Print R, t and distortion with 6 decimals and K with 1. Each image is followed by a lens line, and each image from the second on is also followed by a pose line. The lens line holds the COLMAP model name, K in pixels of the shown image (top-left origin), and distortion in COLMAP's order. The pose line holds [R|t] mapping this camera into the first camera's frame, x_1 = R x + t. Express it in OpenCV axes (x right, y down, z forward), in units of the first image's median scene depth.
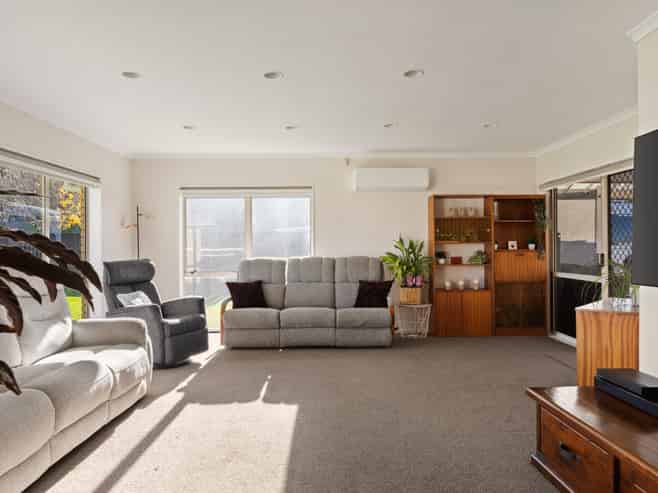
lens RADIAL K [[443.0, 0, 327.4], [0, 443.0, 245.1], [0, 0, 1]] dist [-0.010419, -0.000861]
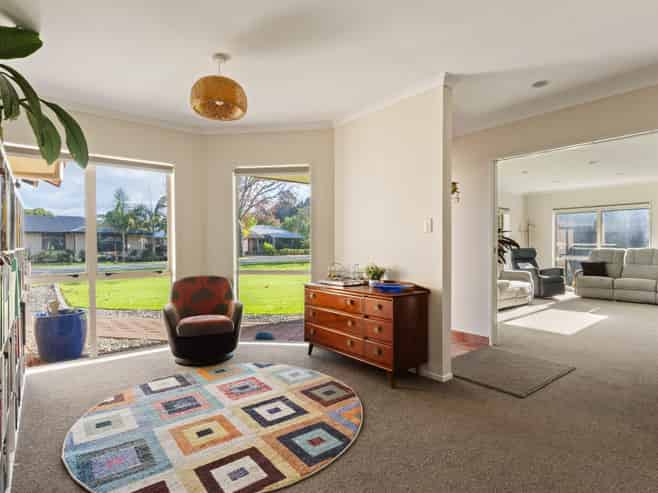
lens RADIAL K [[363.9, 0, 329.2], [0, 363.9, 244.6], [0, 0, 1]] dist [-0.000420, 0.001139]
pose [[0.612868, 0.008131, -0.790144, 0.333111], [-0.002792, 0.999963, 0.008125, 0.006951], [0.790181, -0.002773, 0.612868, -0.747126]]
